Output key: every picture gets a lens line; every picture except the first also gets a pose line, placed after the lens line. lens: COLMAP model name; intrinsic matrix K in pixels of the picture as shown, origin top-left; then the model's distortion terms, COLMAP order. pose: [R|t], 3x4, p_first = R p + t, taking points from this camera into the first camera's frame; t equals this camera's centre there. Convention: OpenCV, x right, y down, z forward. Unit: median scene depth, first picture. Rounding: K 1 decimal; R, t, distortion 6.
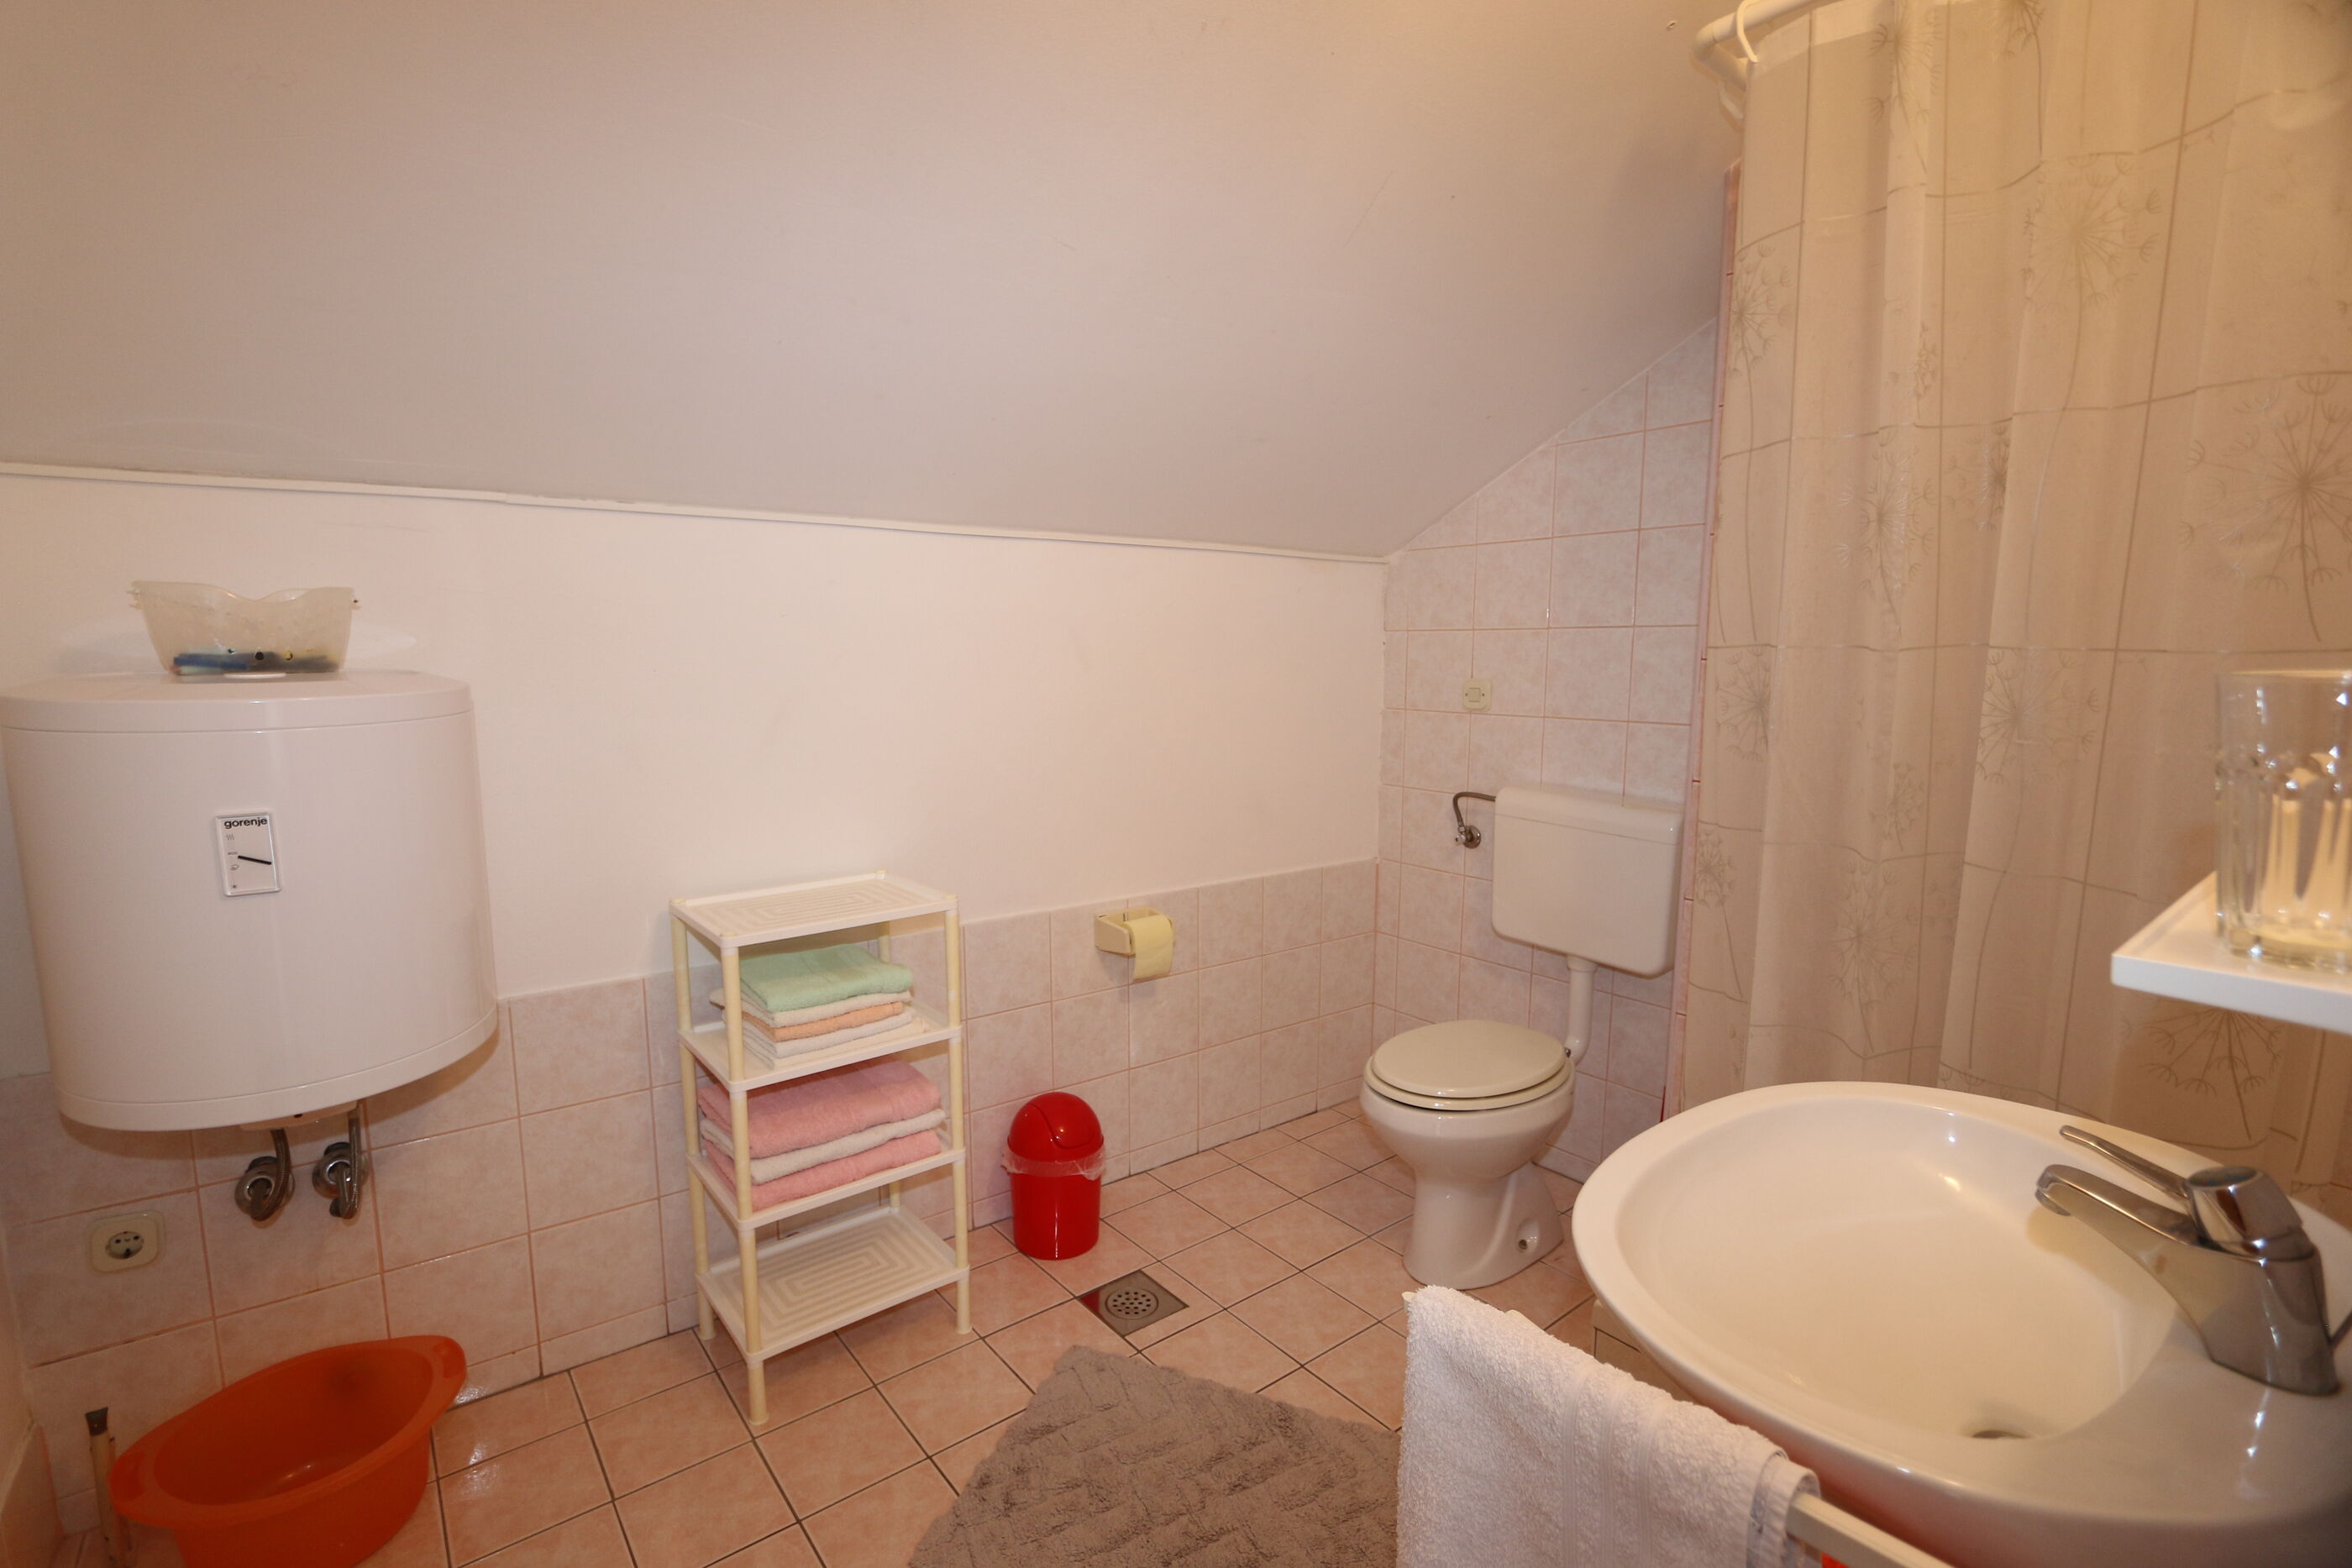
lens RADIAL K [[1129.3, 0, 1137.2], [0, 1129.3, 786.7], [0, 0, 1]] dist [-0.000519, 0.000141]
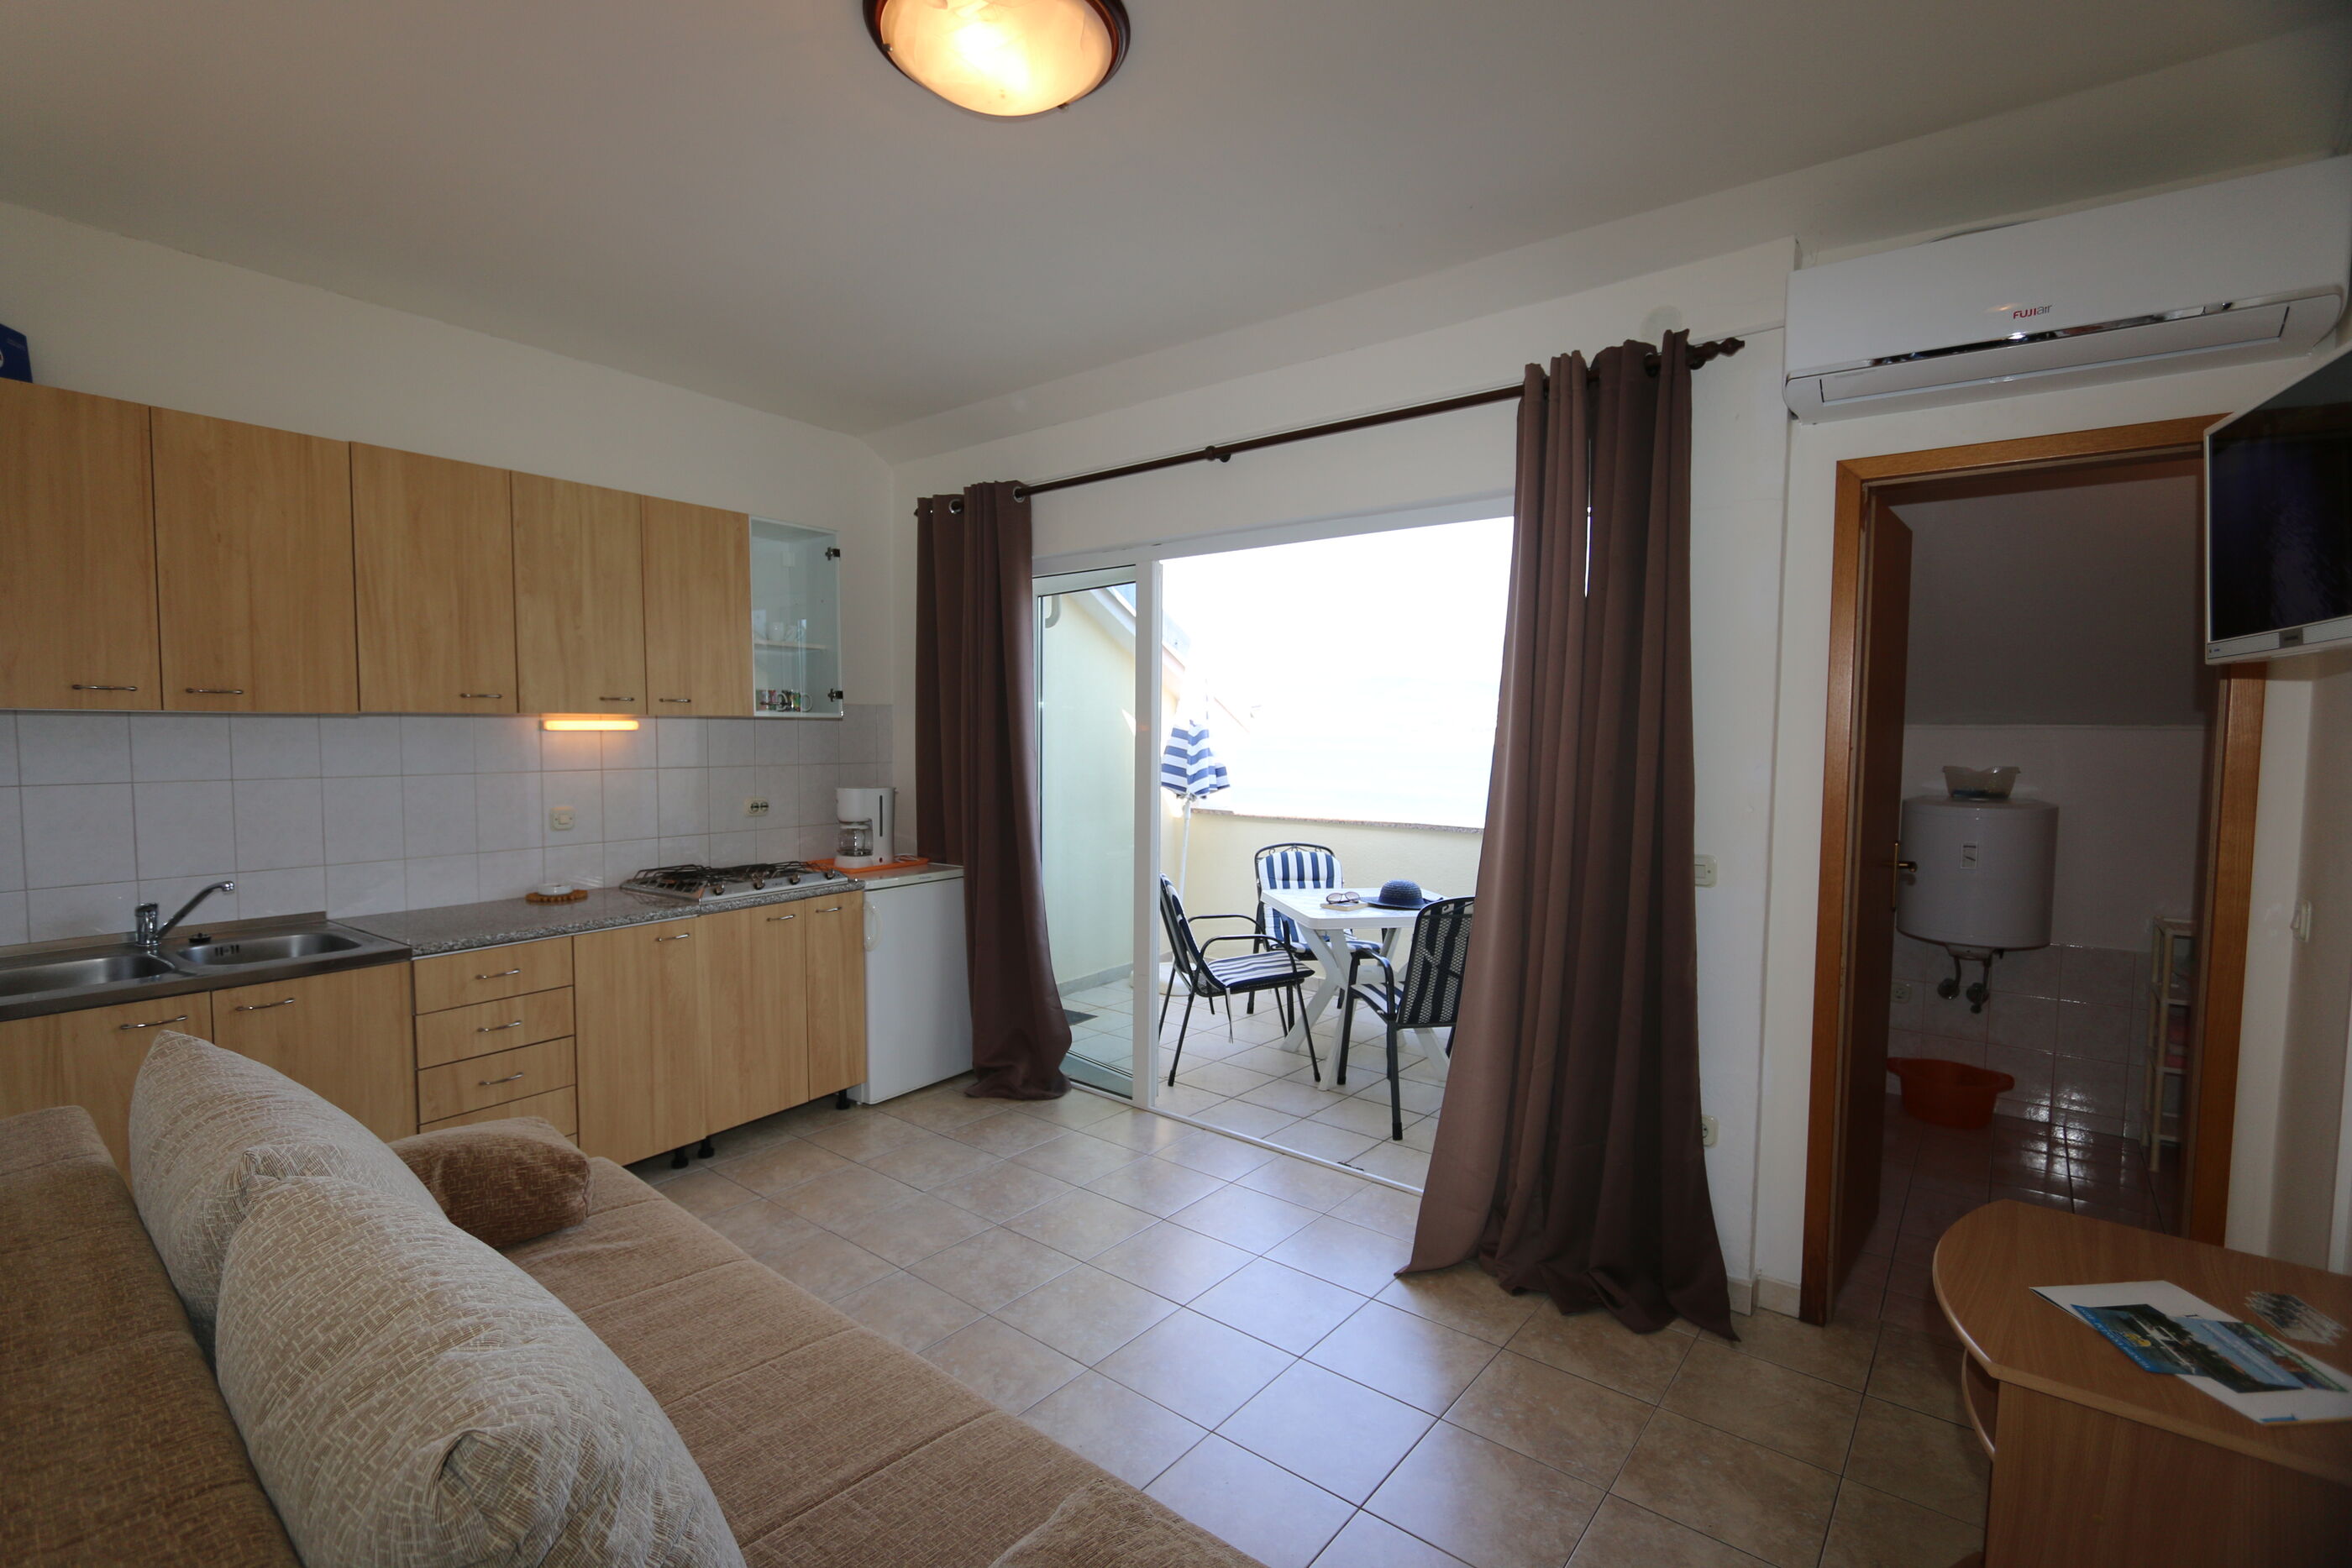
lens RADIAL K [[1129.3, 0, 1137.2], [0, 1129.3, 786.7], [0, 0, 1]] dist [-0.000519, 0.000141]
pose [[0.243857, 0.065898, -0.967570, 1.272264], [-0.160625, 0.986654, 0.026716, 0.124147], [0.956417, 0.148901, 0.251188, -1.528483]]
